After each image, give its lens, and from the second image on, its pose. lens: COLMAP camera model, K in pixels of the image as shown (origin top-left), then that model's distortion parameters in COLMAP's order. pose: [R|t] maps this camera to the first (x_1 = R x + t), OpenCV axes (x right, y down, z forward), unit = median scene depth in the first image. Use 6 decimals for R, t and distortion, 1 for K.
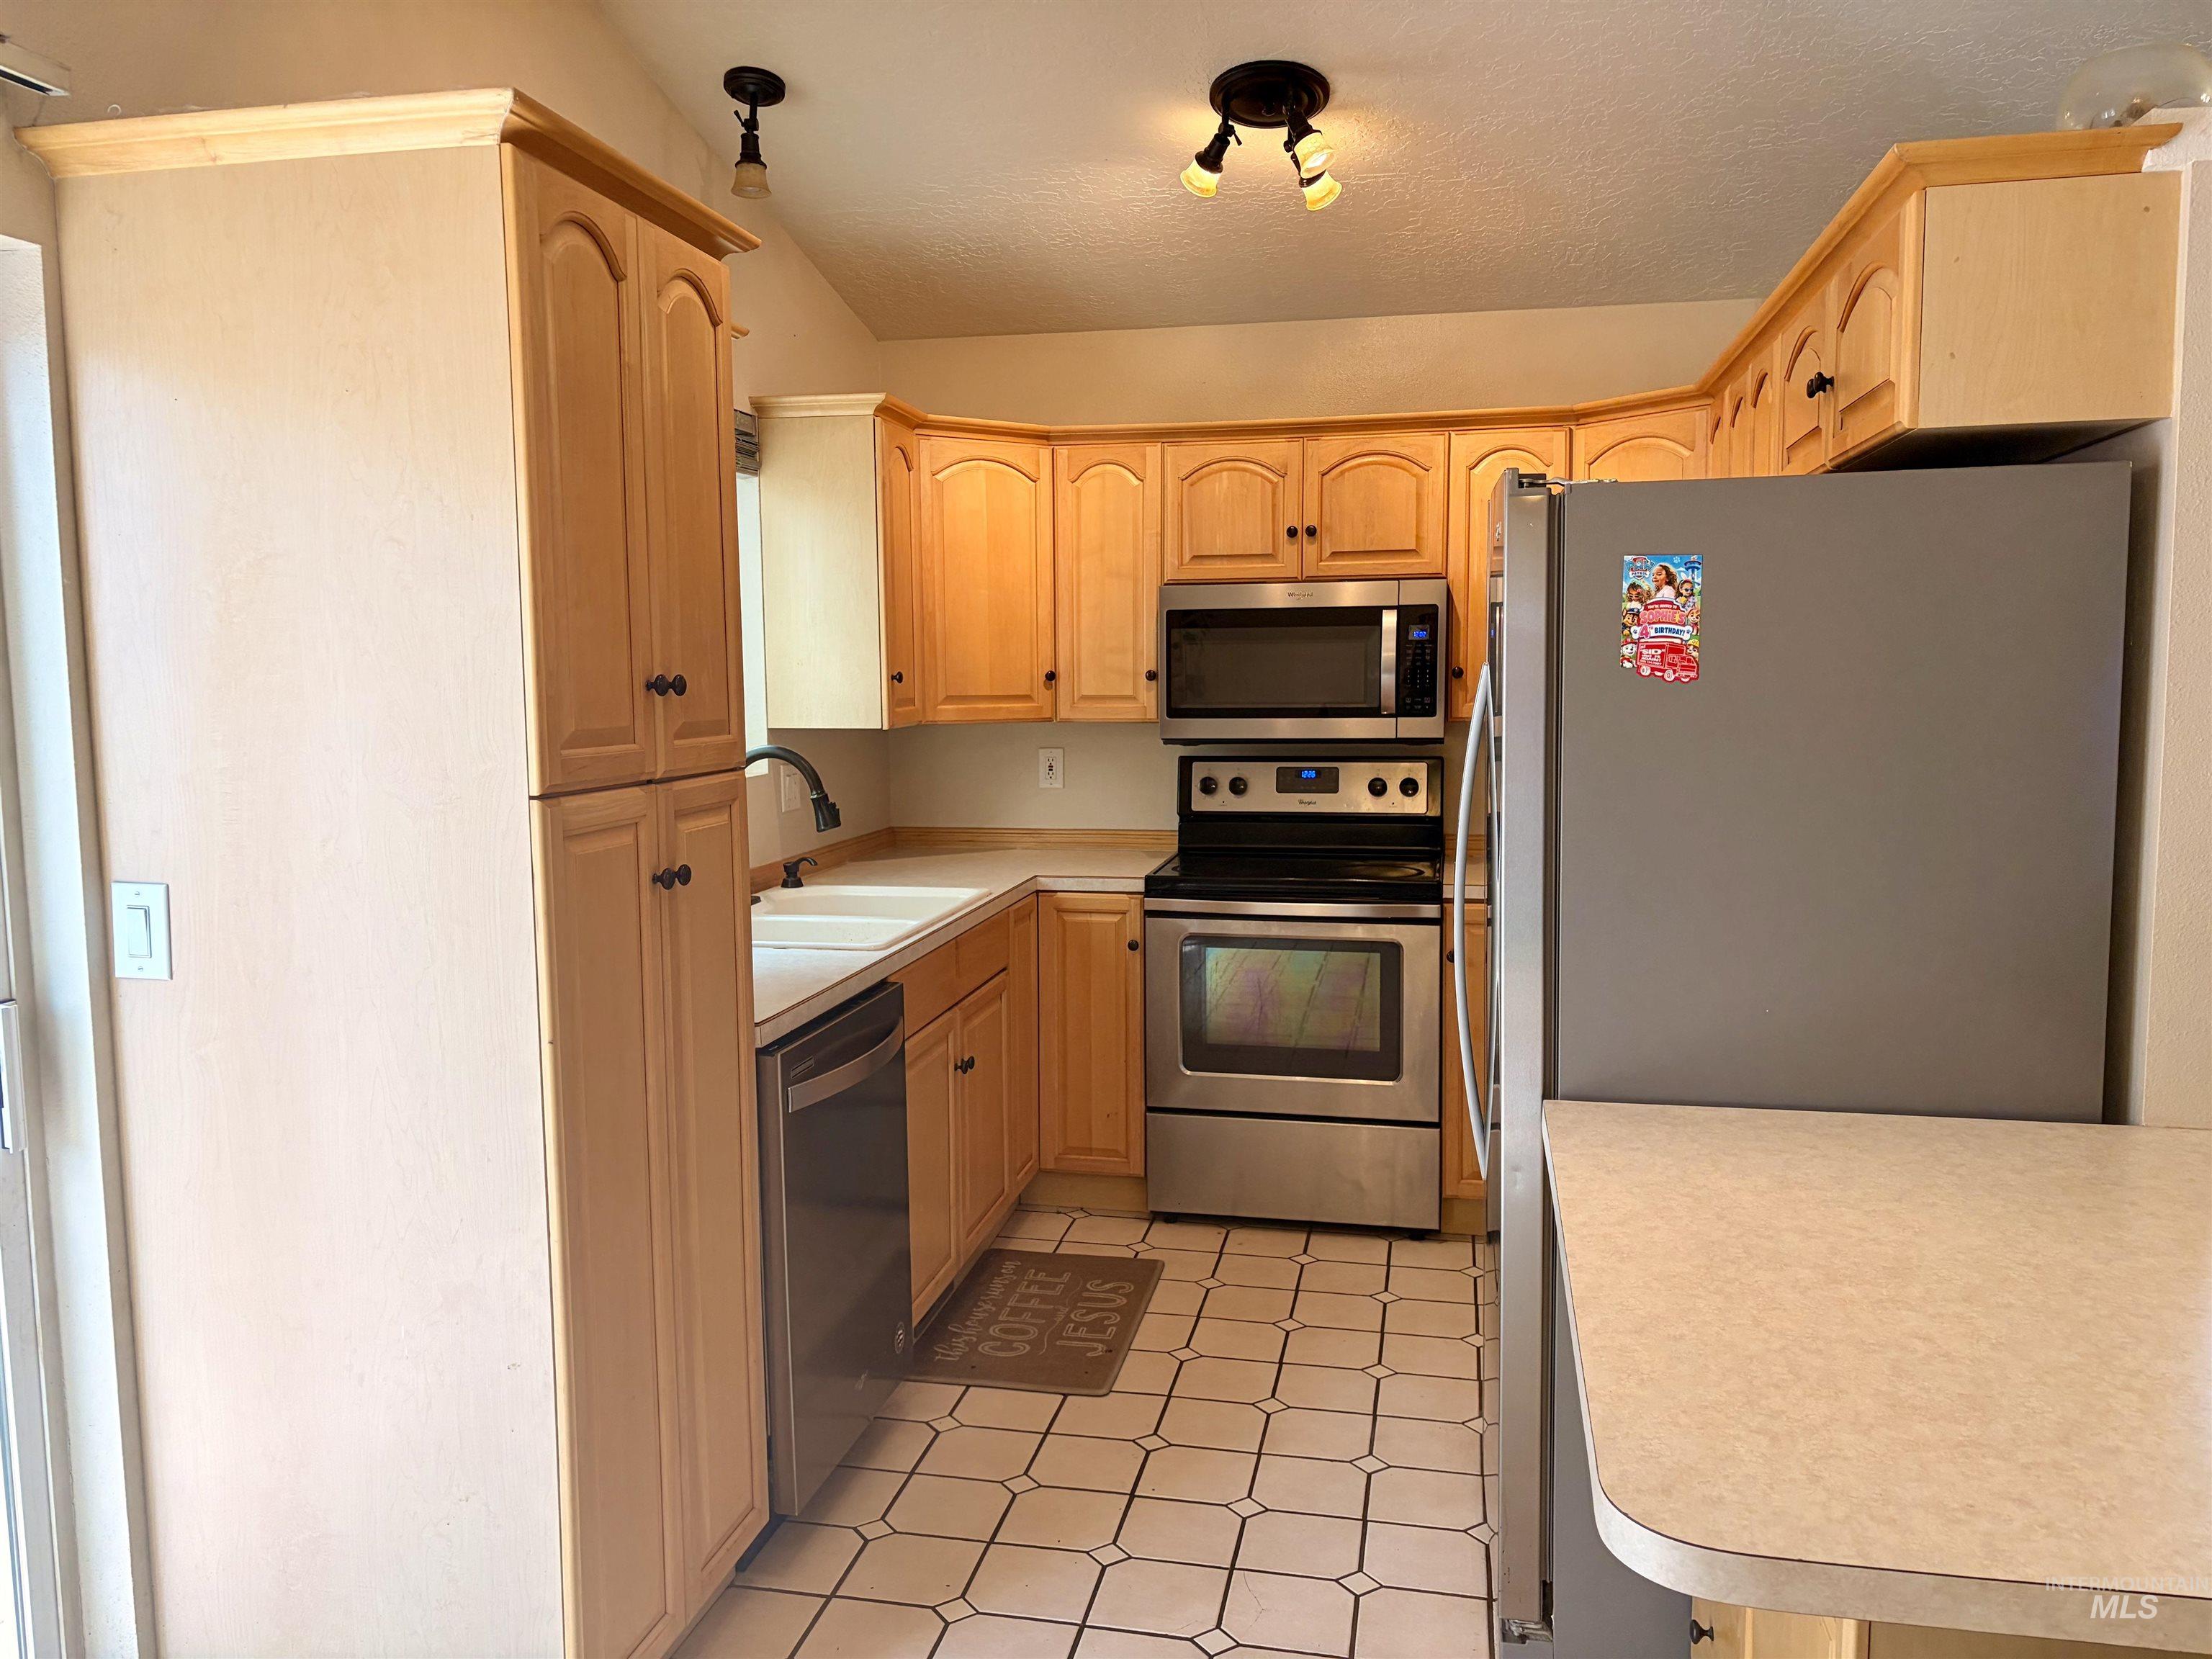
lens RADIAL K [[1671.7, 0, 1095.0], [0, 1671.7, 826.7], [0, 0, 1]] dist [0.035864, -0.028969]
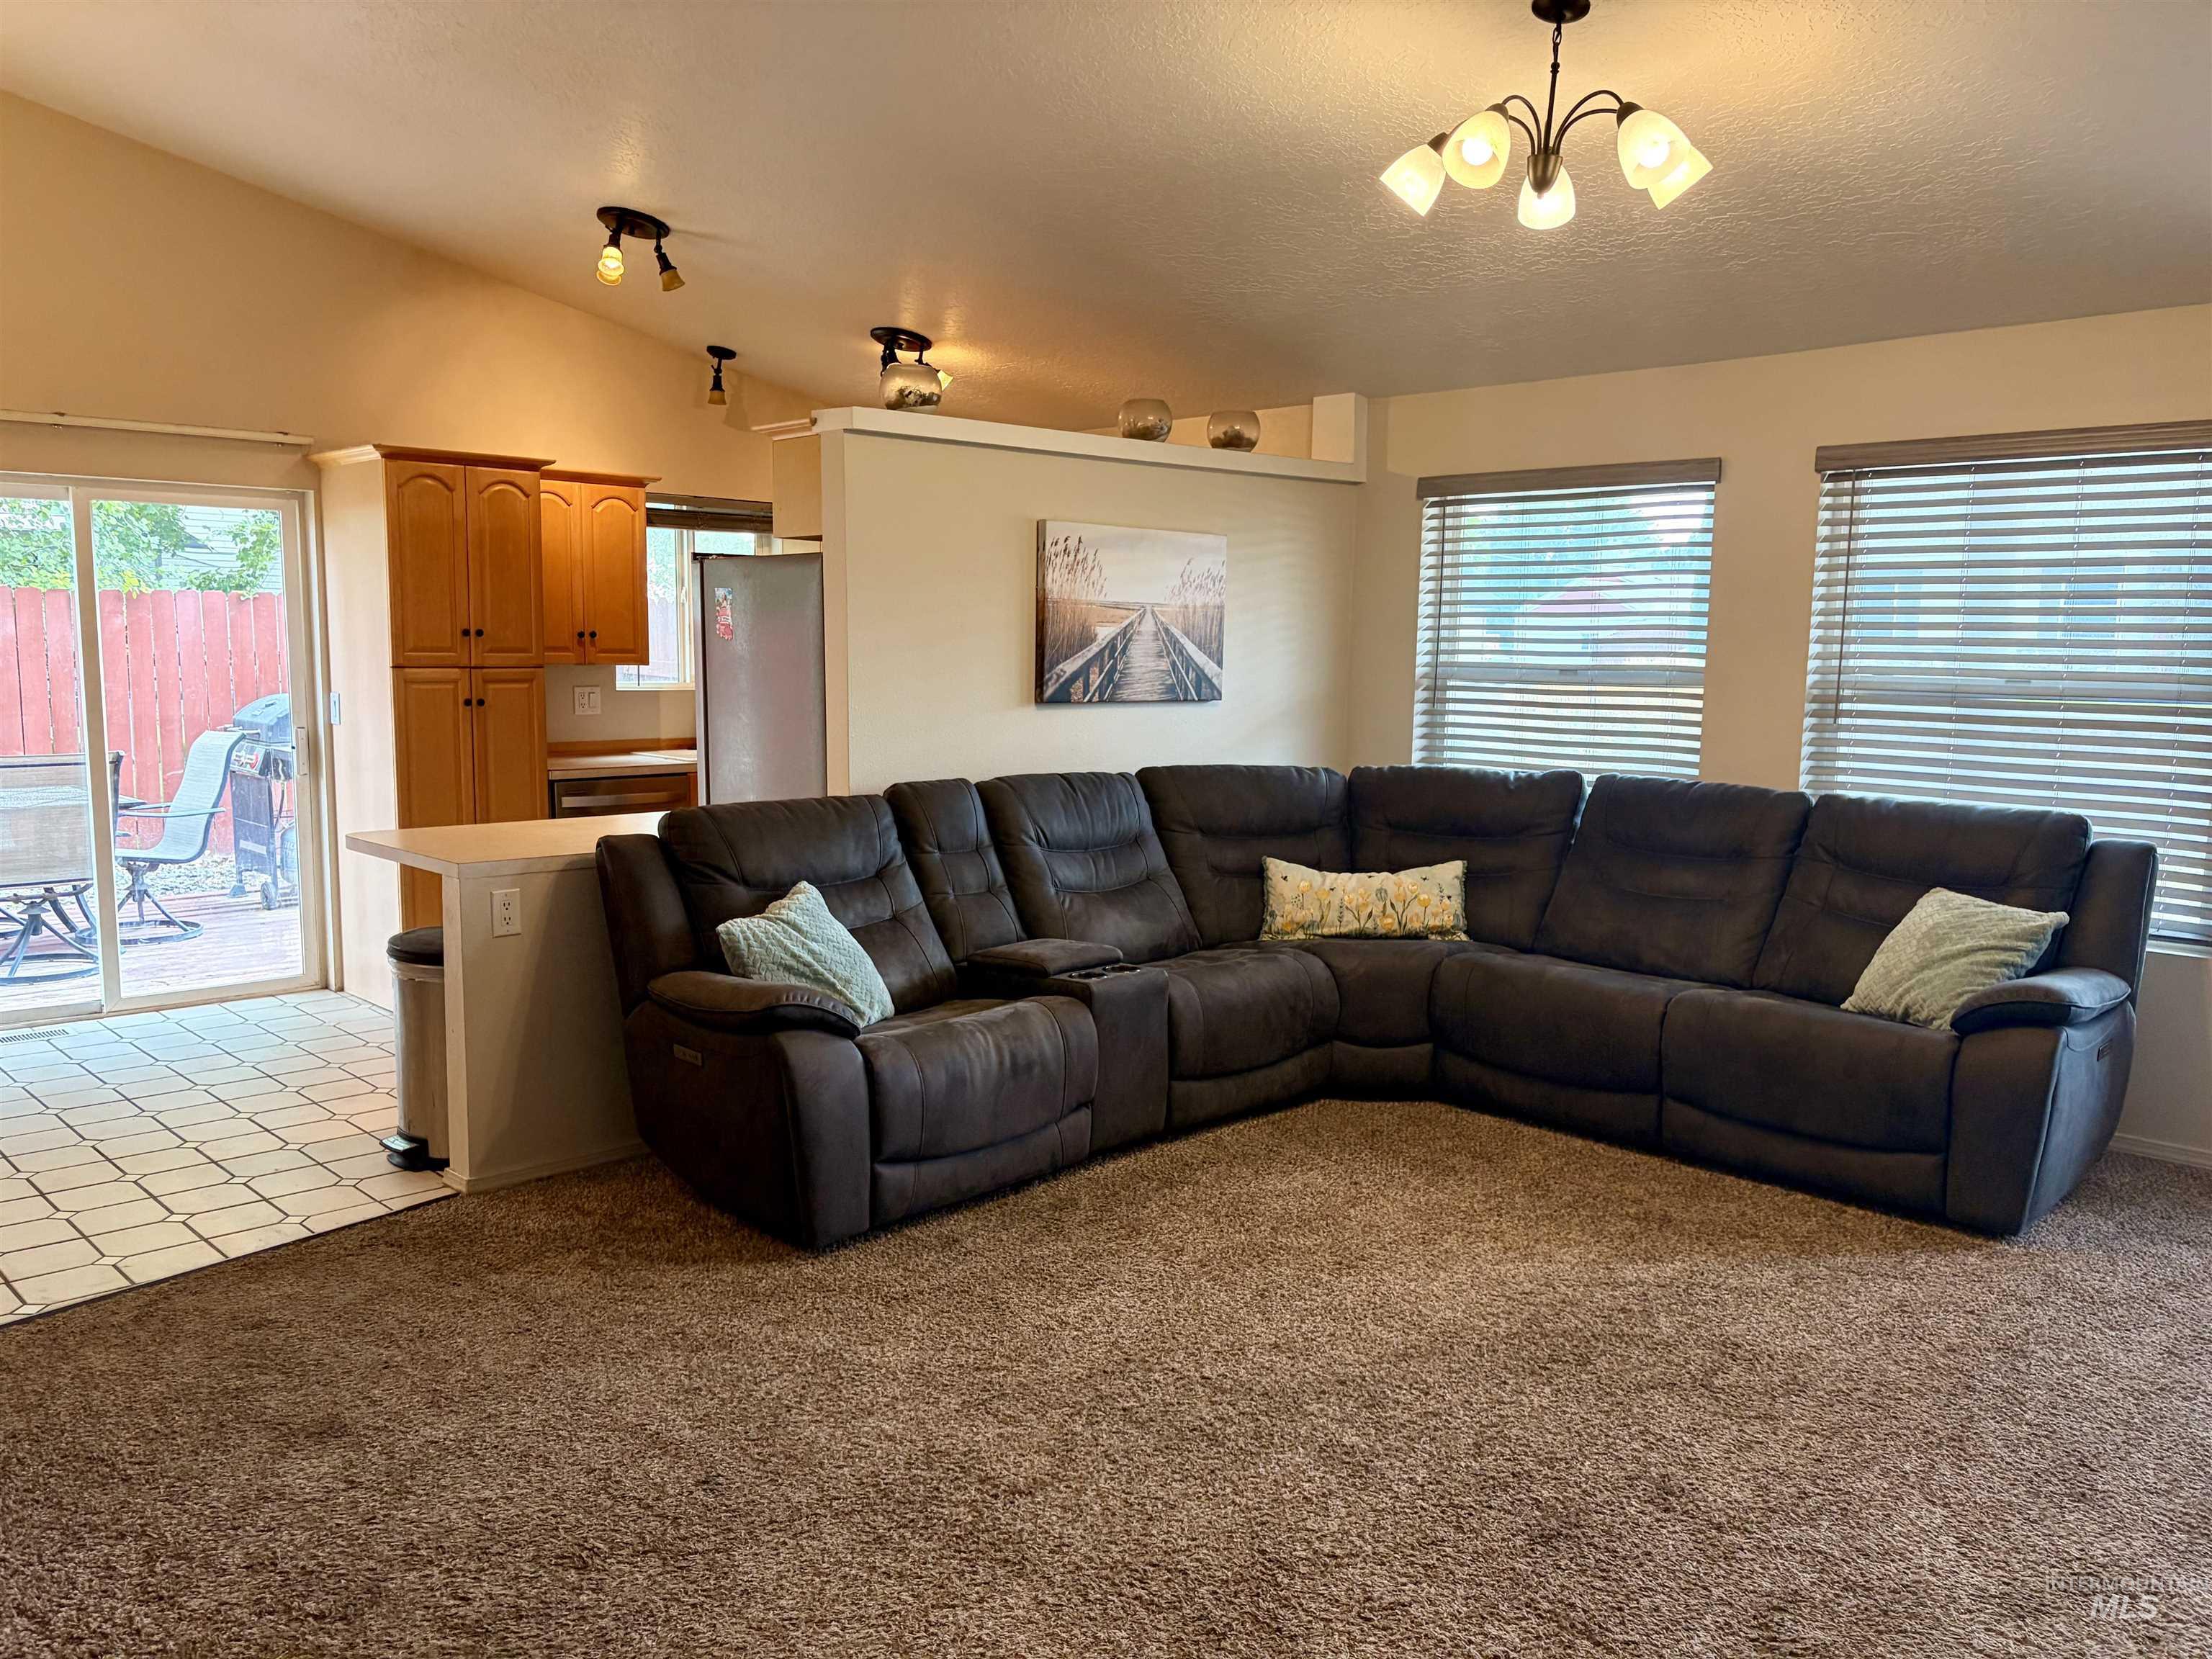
lens RADIAL K [[1671.7, 0, 1096.5], [0, 1671.7, 835.8], [0, 0, 1]] dist [0.035864, -0.028969]
pose [[0.828905, 0.083373, -0.553141, 2.186753], [-0.072221, 0.996505, 0.041973, 0.059884], [0.554707, 0.005156, 0.832029, -0.748708]]
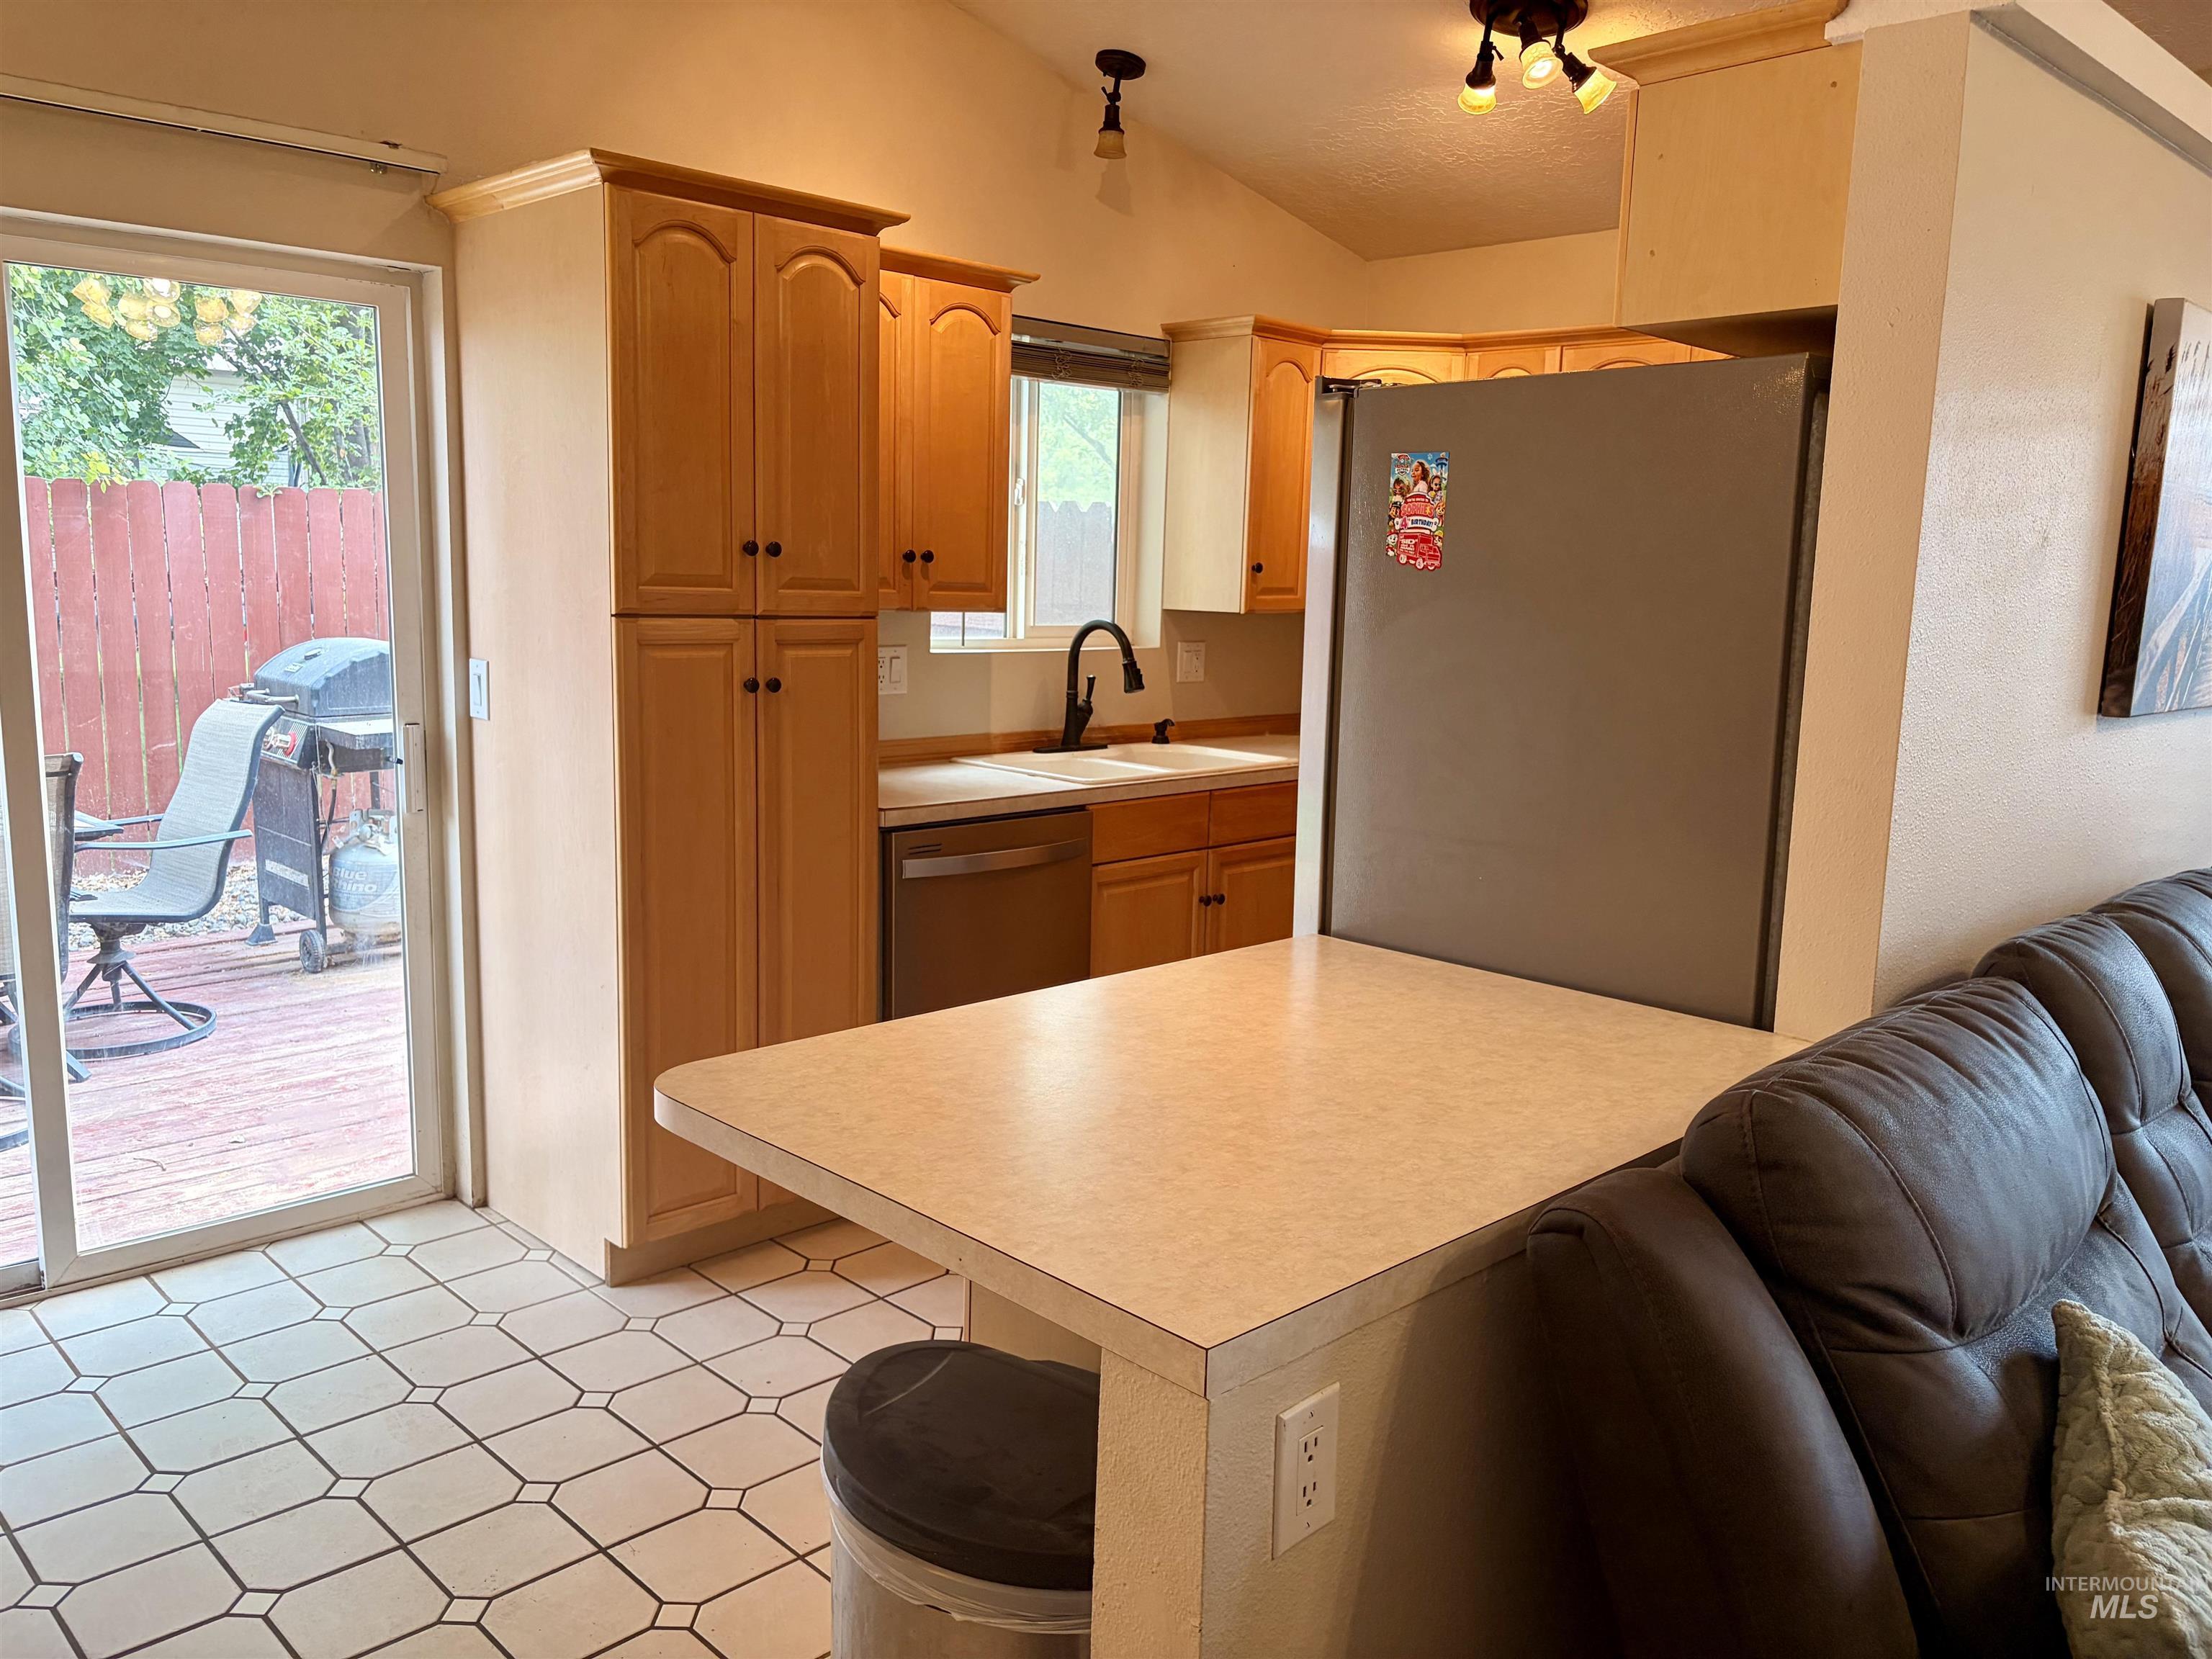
lens RADIAL K [[1671.7, 0, 1091.5], [0, 1671.7, 834.5], [0, 0, 1]] dist [0.035864, -0.028969]
pose [[0.831748, 0.118048, -0.542458, 0.779599], [-0.088050, 0.992813, 0.081047, 0.016130], [0.548127, -0.019648, 0.836165, -0.038892]]
